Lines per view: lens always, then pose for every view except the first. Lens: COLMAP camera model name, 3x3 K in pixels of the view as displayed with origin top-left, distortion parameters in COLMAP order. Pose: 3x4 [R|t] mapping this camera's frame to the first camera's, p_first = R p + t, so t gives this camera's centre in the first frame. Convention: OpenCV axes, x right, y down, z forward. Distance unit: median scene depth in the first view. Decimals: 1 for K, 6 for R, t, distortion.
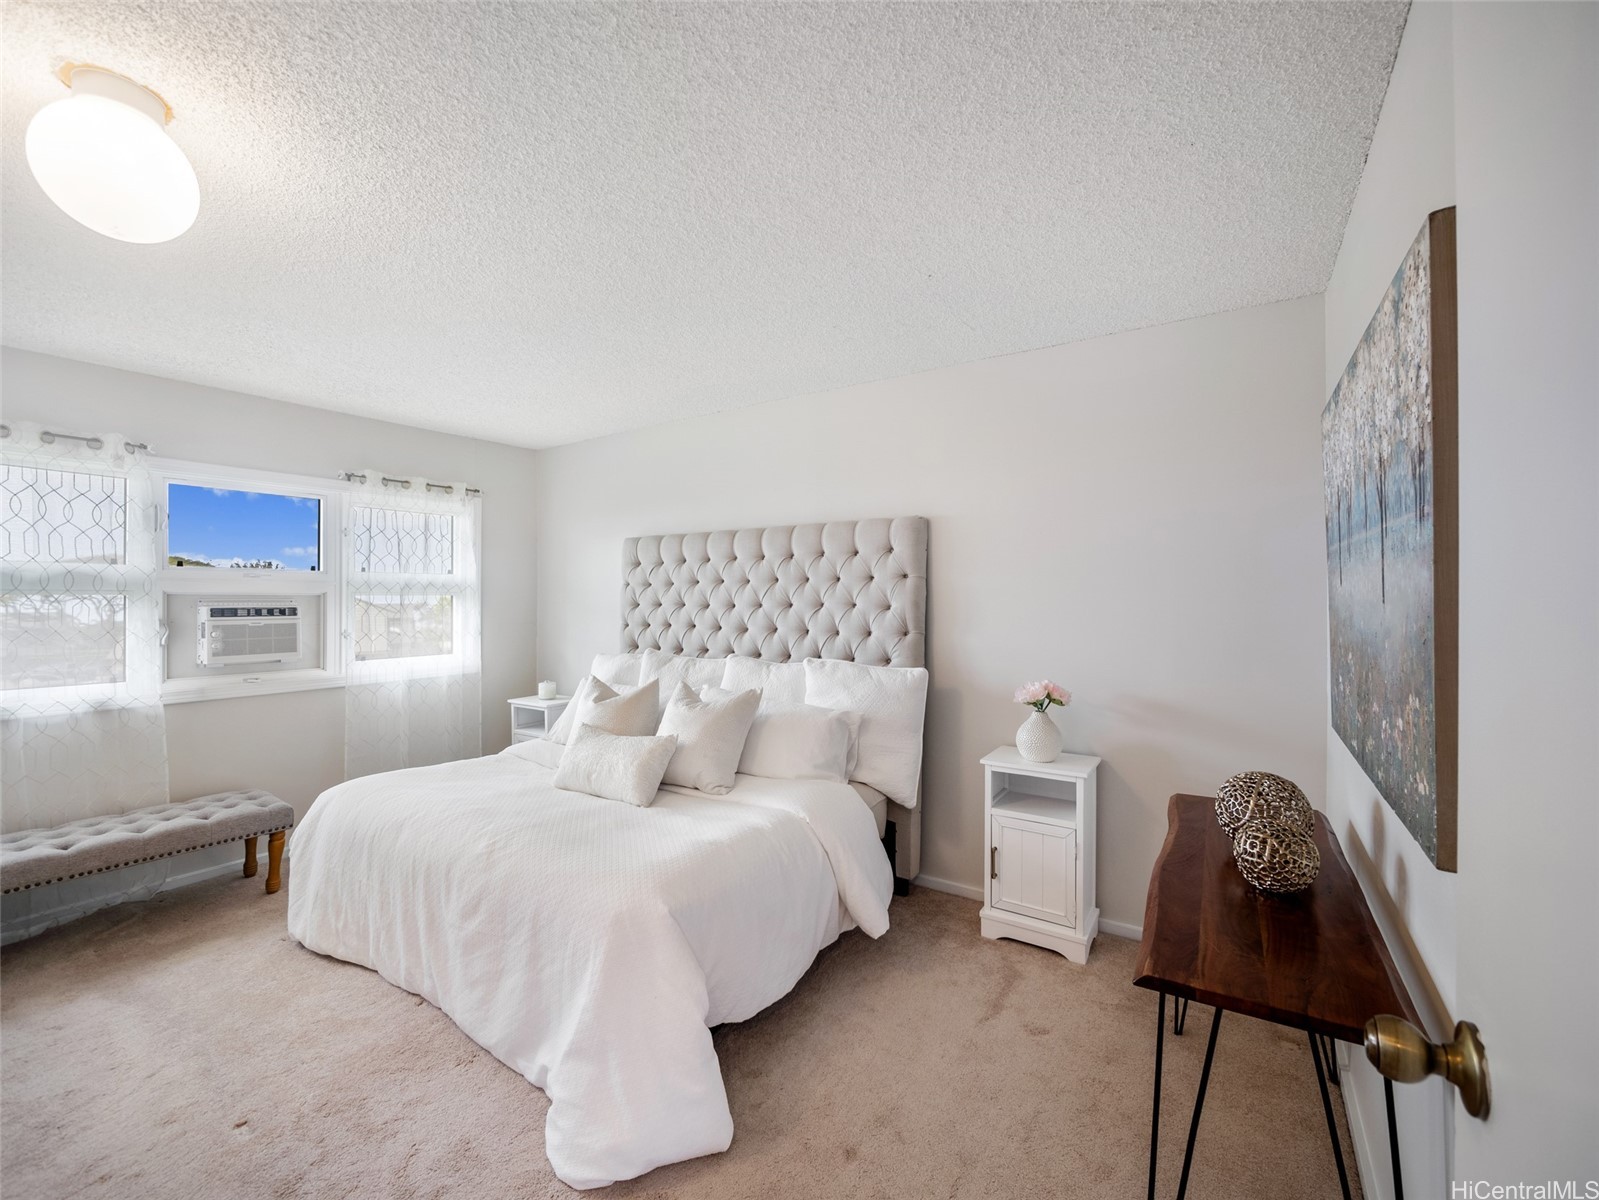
lens RADIAL K [[667.0, 0, 797.1], [0, 667.0, 597.7], [0, 0, 1]] dist [0.002224, 0.000150]
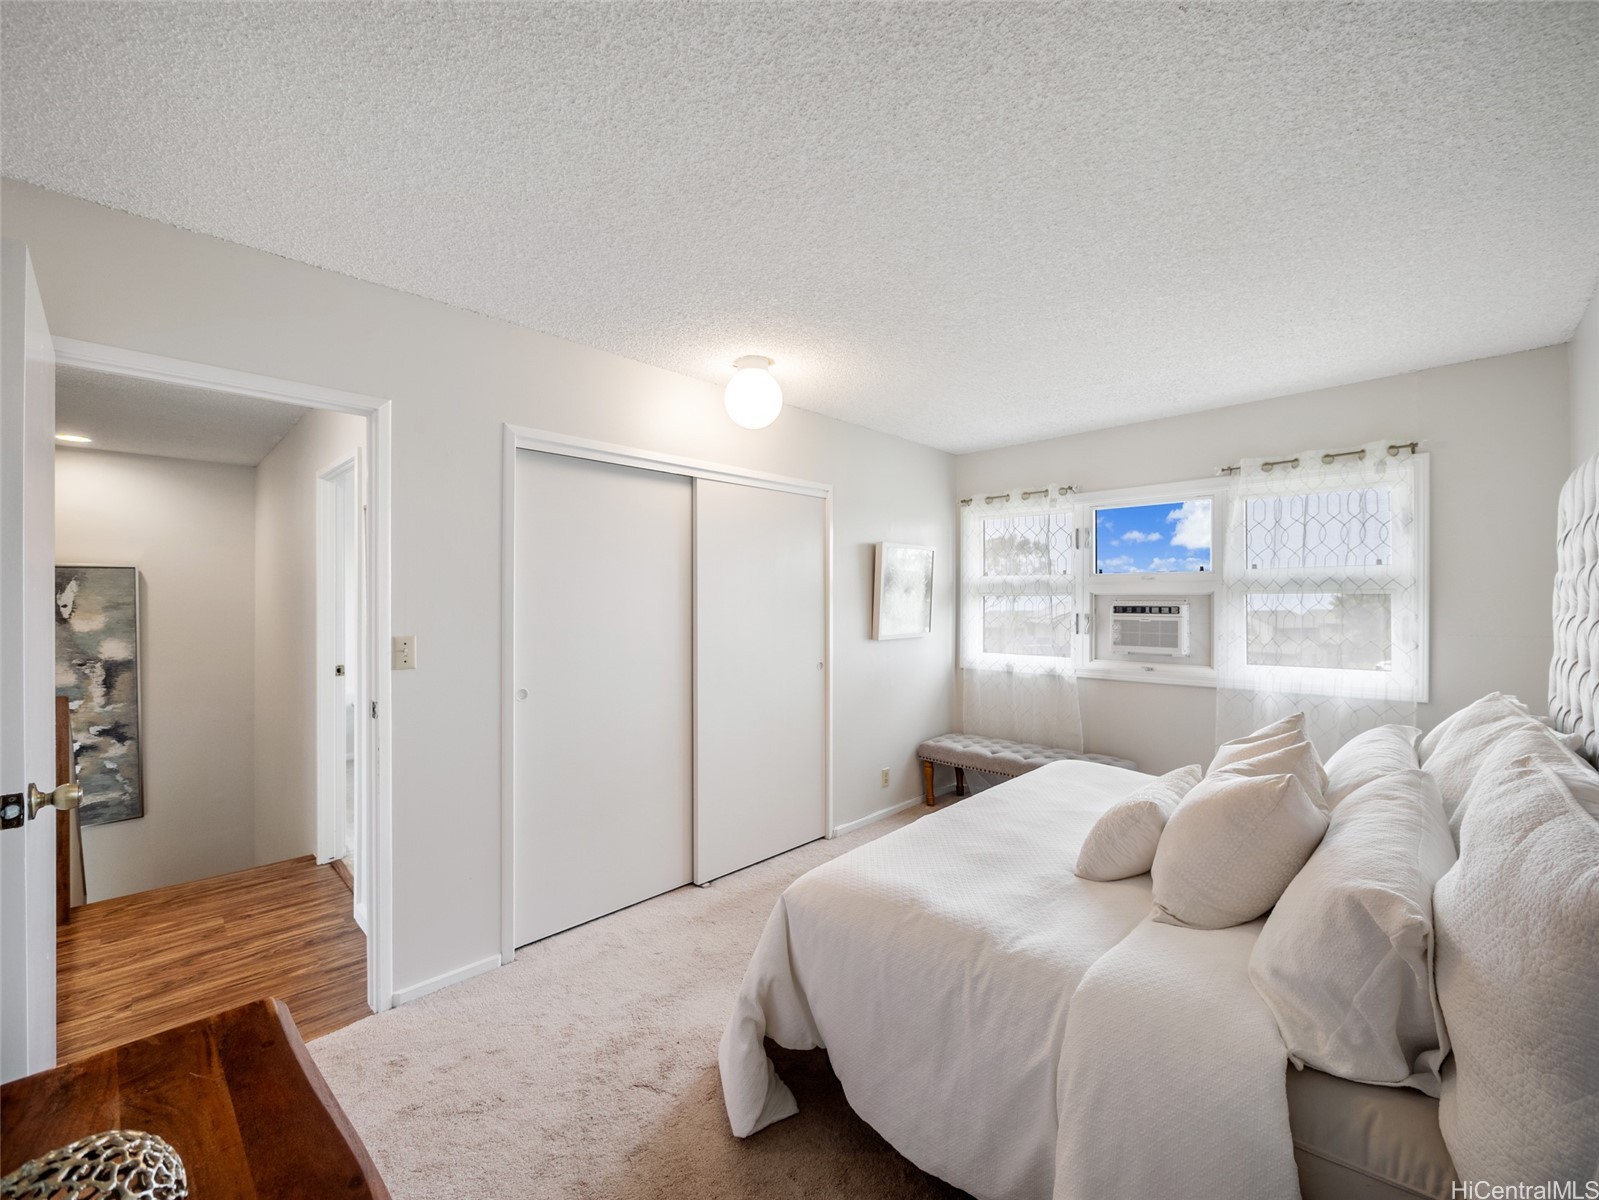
lens RADIAL K [[667.0, 0, 797.1], [0, 667.0, 597.7], [0, 0, 1]] dist [0.002224, 0.000150]
pose [[-0.176982, -0.000135, -0.984214, 0.412419], [0.006534, 0.999978, -0.001313, -0.001586], [0.984192, -0.006663, -0.176978, 0.595000]]
